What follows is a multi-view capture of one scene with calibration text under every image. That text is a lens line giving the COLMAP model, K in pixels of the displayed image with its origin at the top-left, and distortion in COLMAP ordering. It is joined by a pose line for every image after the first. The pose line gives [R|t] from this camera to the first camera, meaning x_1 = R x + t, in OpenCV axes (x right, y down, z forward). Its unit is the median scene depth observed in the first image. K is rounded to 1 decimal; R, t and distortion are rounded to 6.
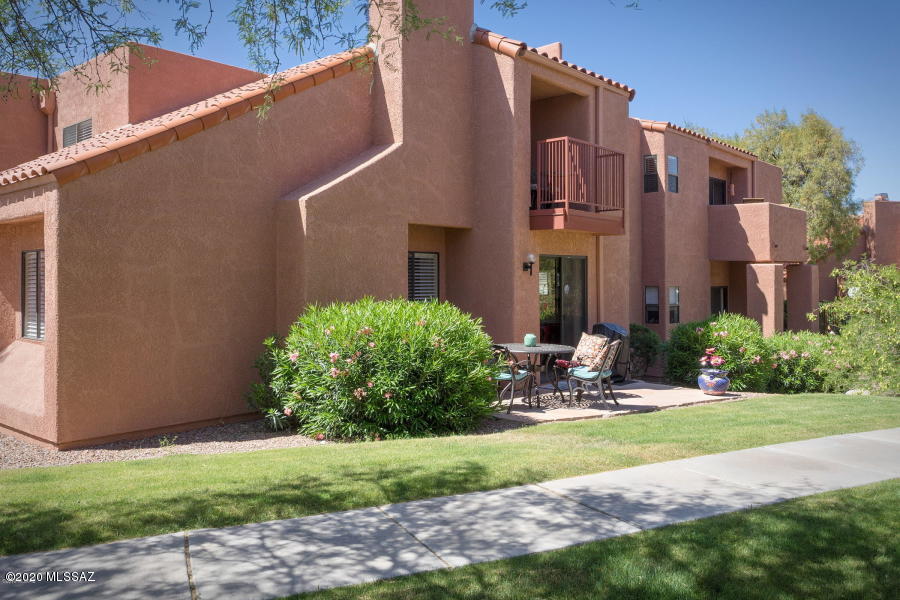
lens RADIAL K [[705.1, 0, 450.8], [0, 705.1, 286.2], [0, 0, 1]] dist [-0.001543, -0.000911]
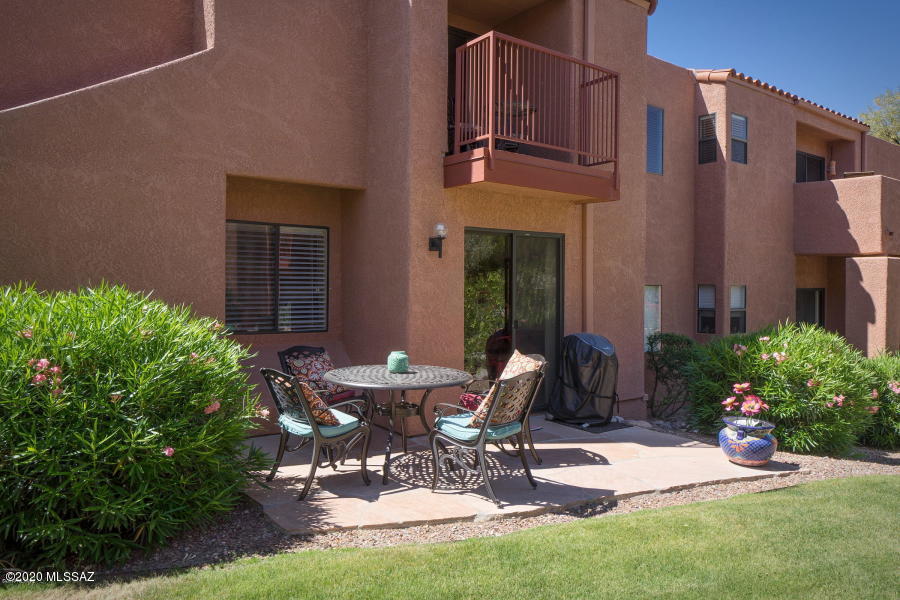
lens RADIAL K [[591.8, 0, 450.0], [0, 591.8, 300.0], [0, 0, 1]] dist [-0.007003, 0.000808]
pose [[0.975155, 0.013439, -0.221114, 0.212601], [-0.010168, 0.999821, 0.015927, 0.012861], [0.221289, -0.013283, 0.975118, 0.419595]]
